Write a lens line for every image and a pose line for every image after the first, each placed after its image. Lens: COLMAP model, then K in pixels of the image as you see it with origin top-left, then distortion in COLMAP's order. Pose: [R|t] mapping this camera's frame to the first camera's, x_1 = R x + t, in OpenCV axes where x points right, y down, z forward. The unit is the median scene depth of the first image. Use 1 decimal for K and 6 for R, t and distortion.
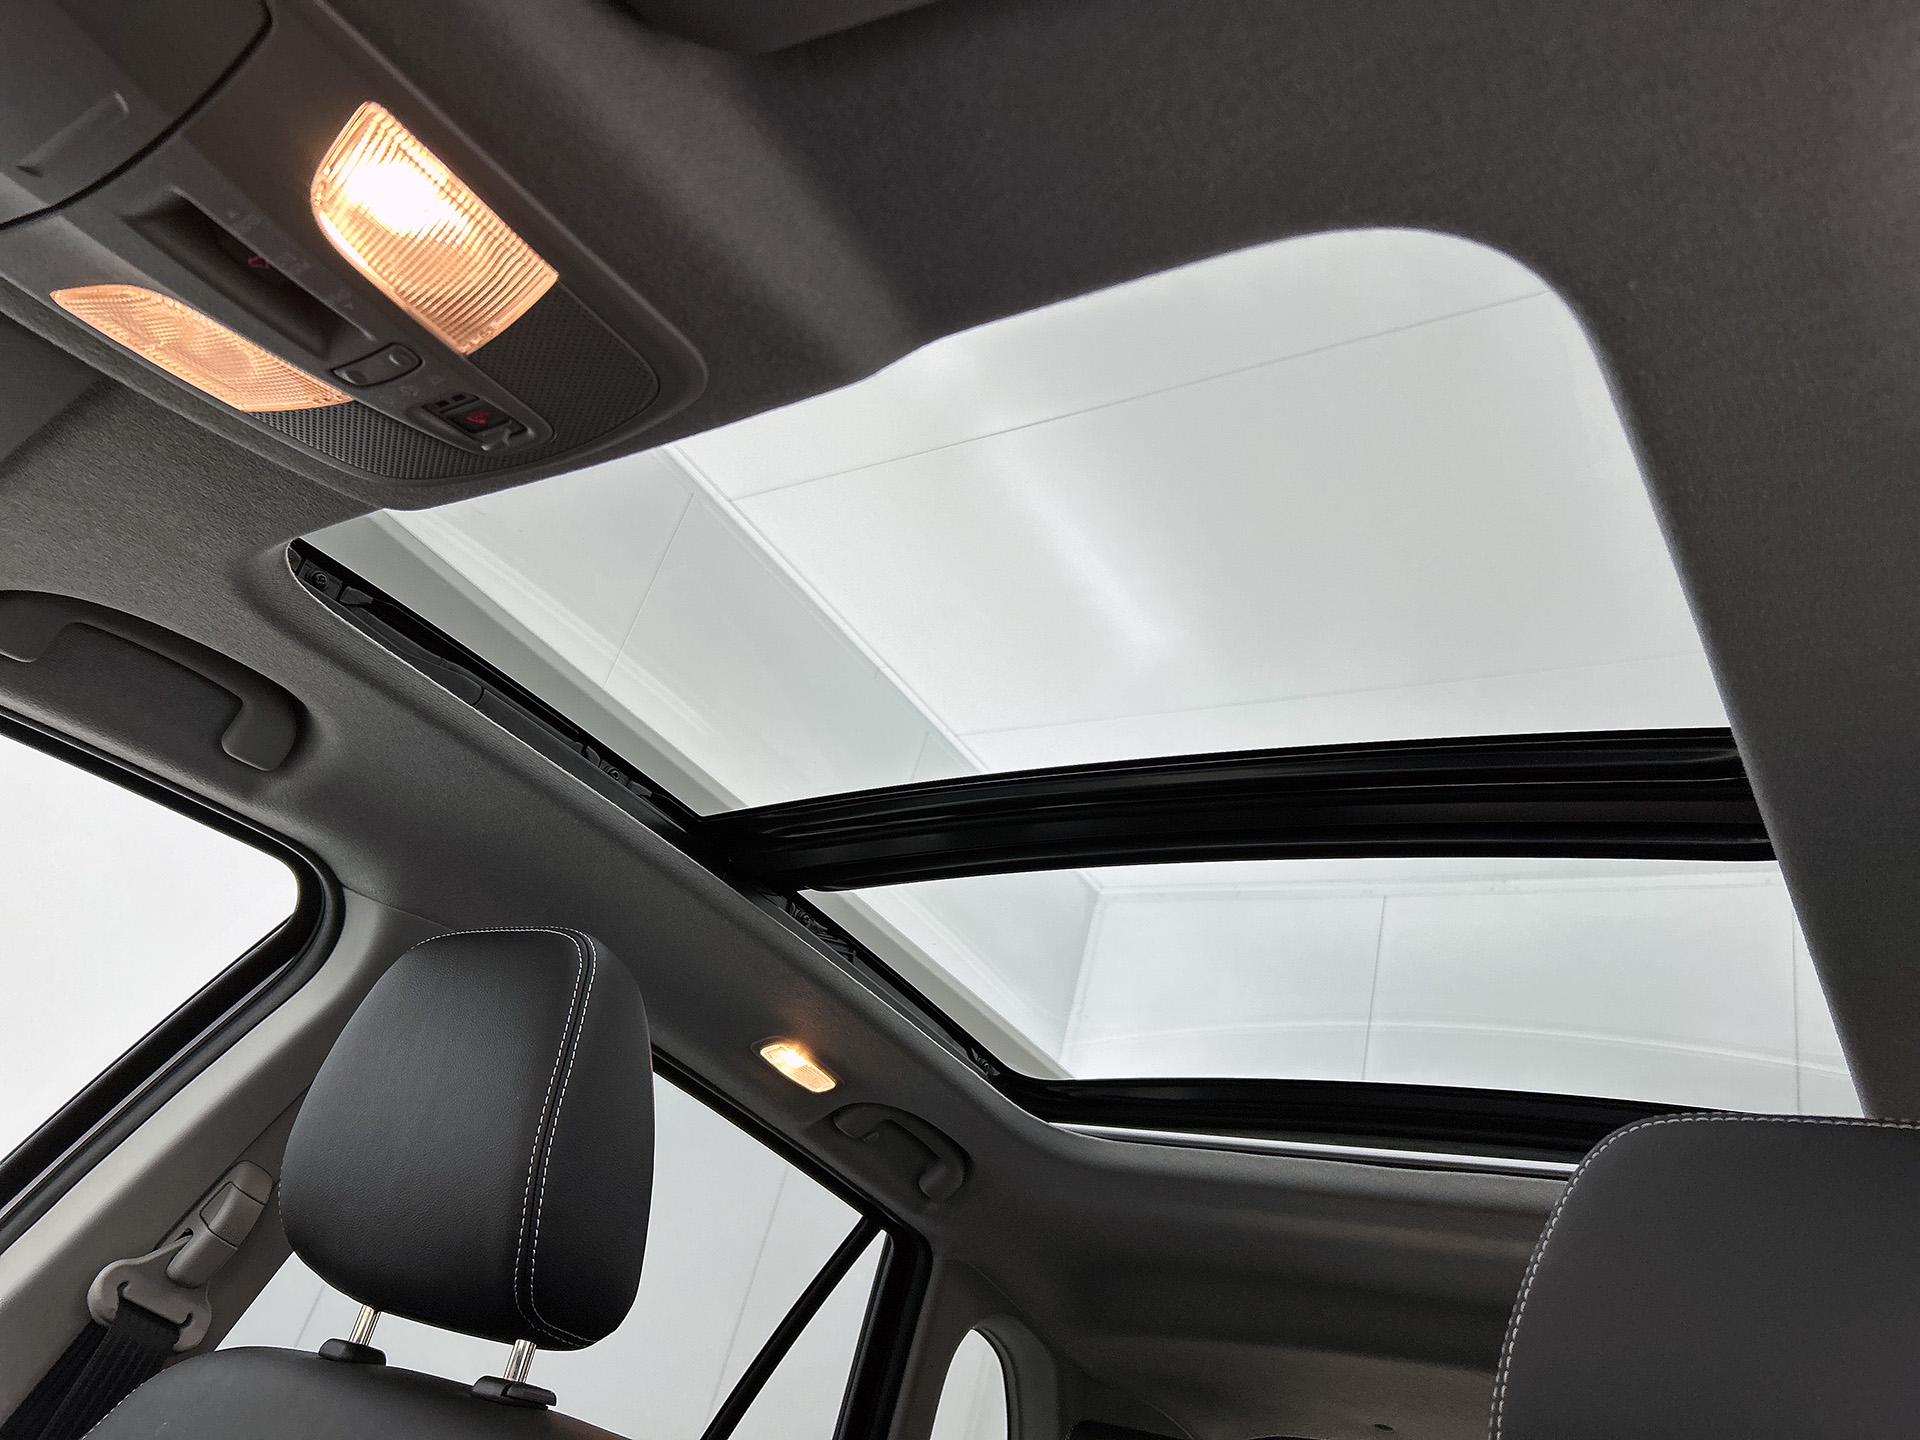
lens RADIAL K [[1471.6, 0, 960.0], [0, 1471.6, 720.0], [0, 0, 1]] dist [0.014497, -0.008238]
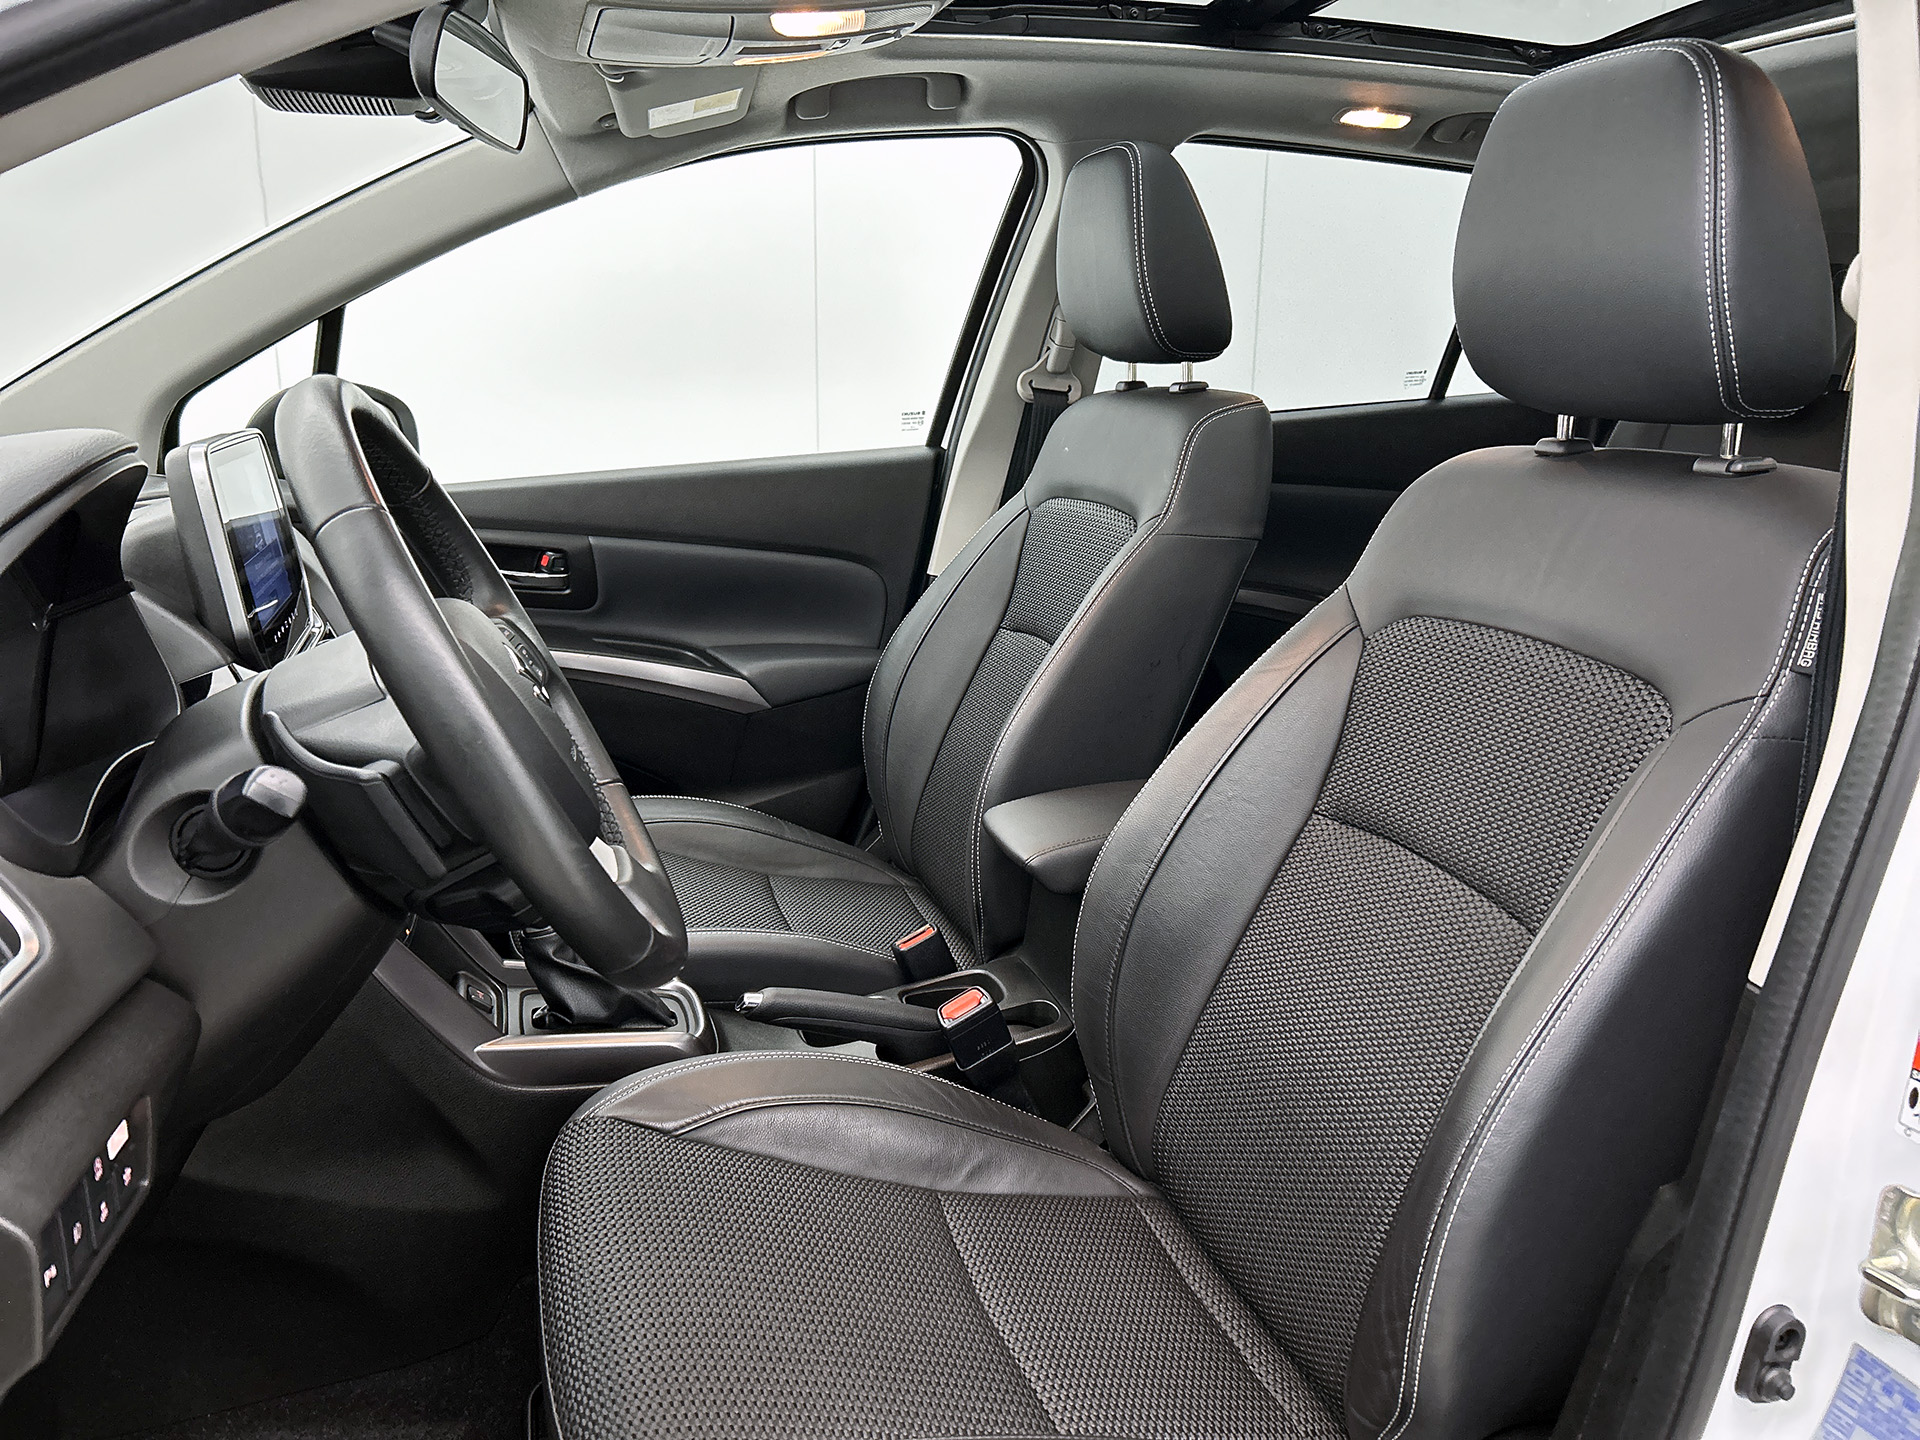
lens RADIAL K [[1471.6, 0, 960.0], [0, 1471.6, 720.0], [0, 0, 1]] dist [0.014497, -0.008238]
pose [[0.750425, -0.096505, -0.653873, 0.574559], [0.483626, 0.754486, 0.443686, -0.181944], [0.450520, -0.649183, 0.612857, -0.503781]]
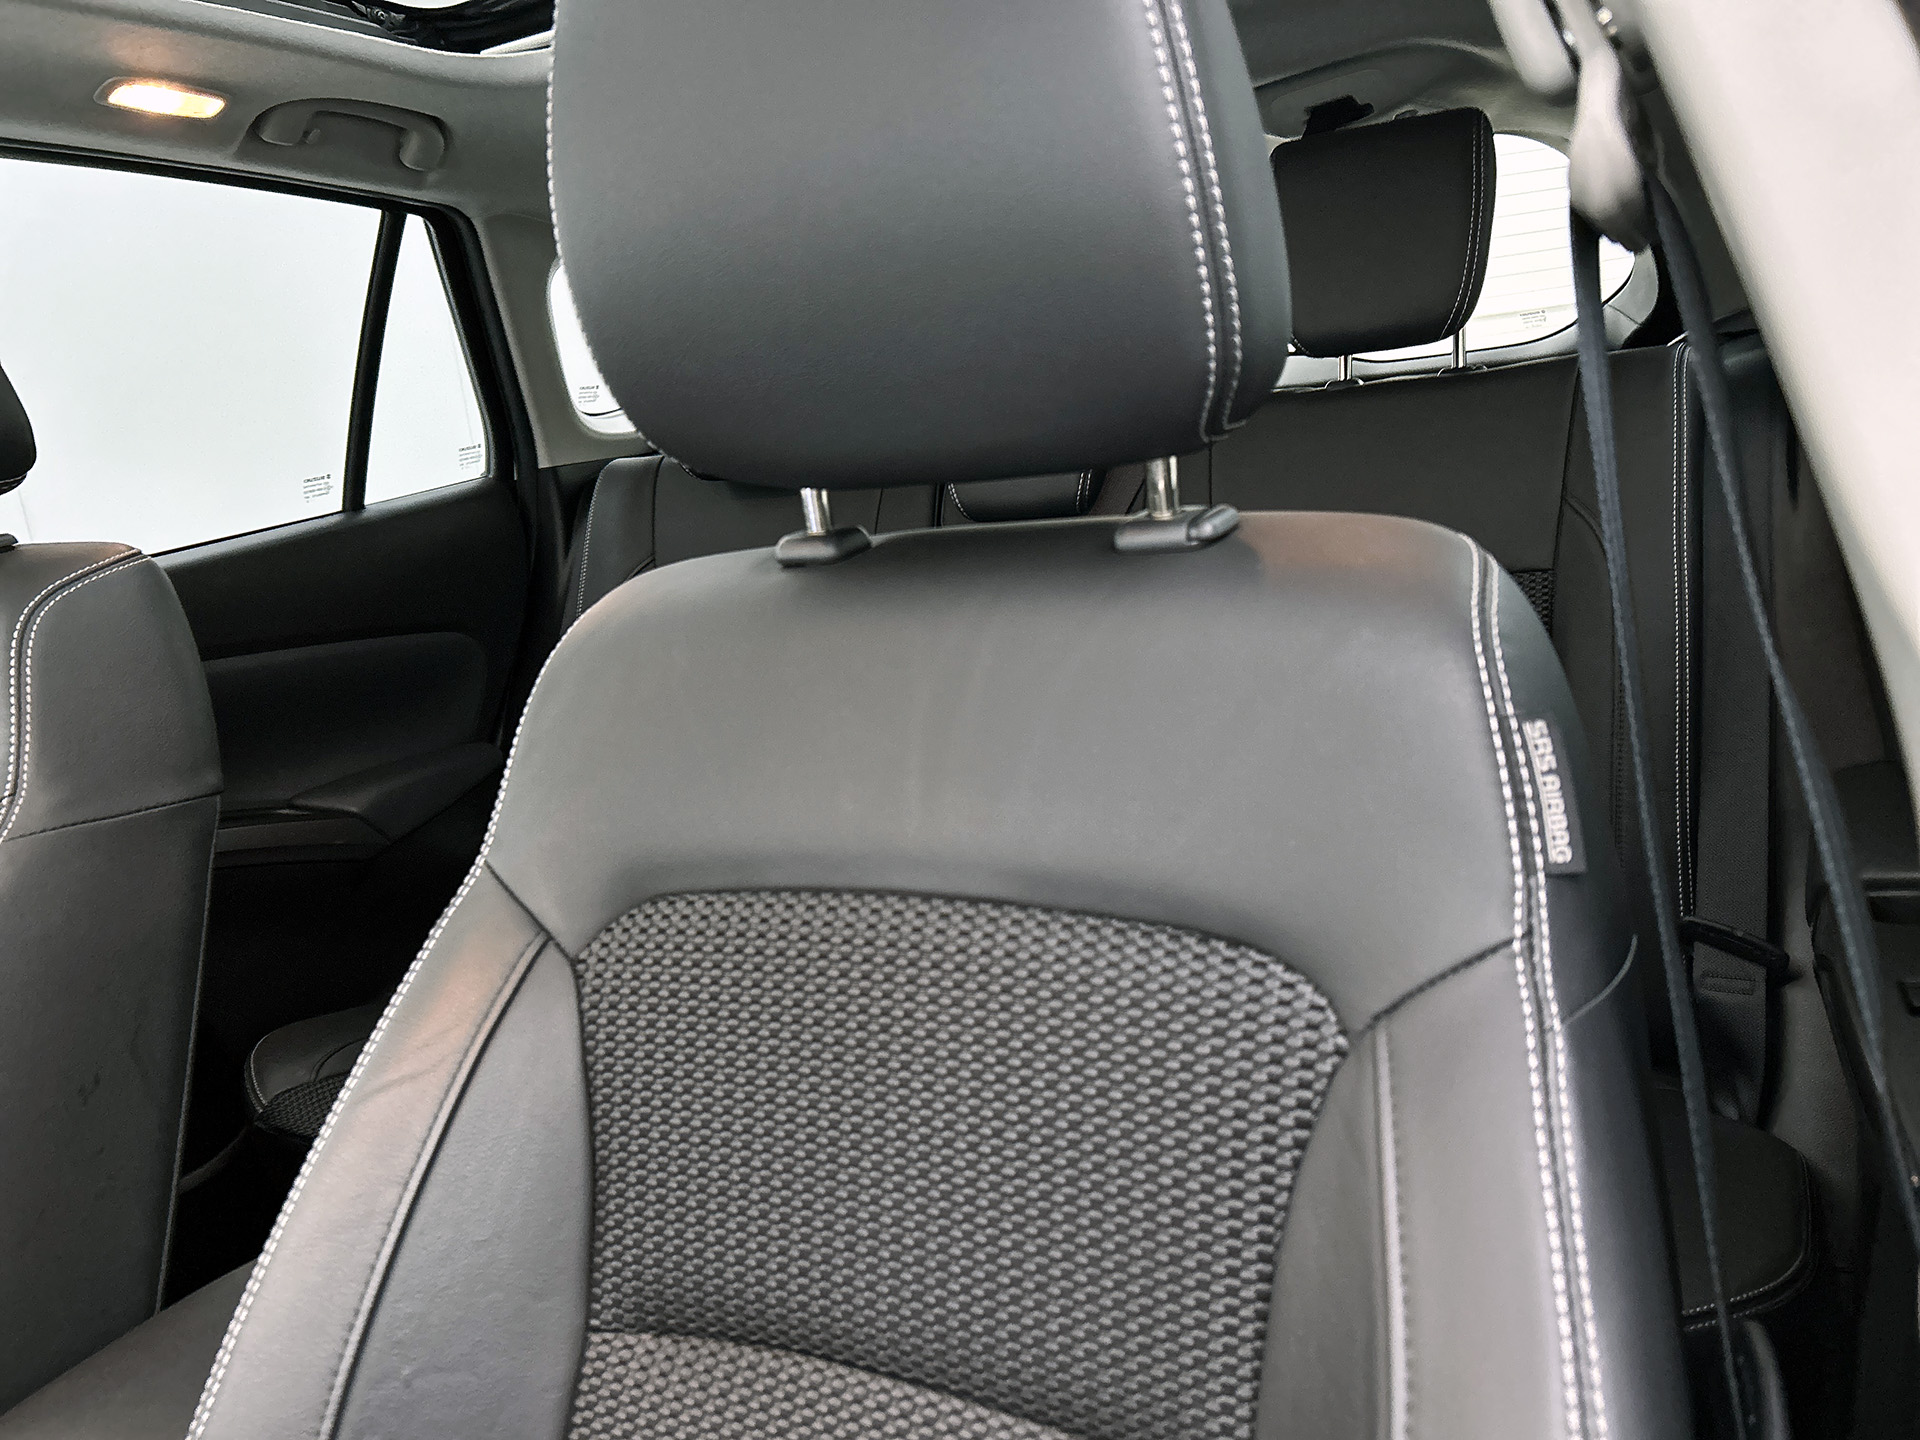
lens RADIAL K [[1471.6, 0, 960.0], [0, 1471.6, 720.0], [0, 0, 1]] dist [0.014497, -0.008238]
pose [[0.928072, -0.372084, 0.015347, 0.229786], [0.260989, 0.679263, 0.685921, 0.002859], [-0.265645, -0.632579, 0.727514, -0.017833]]
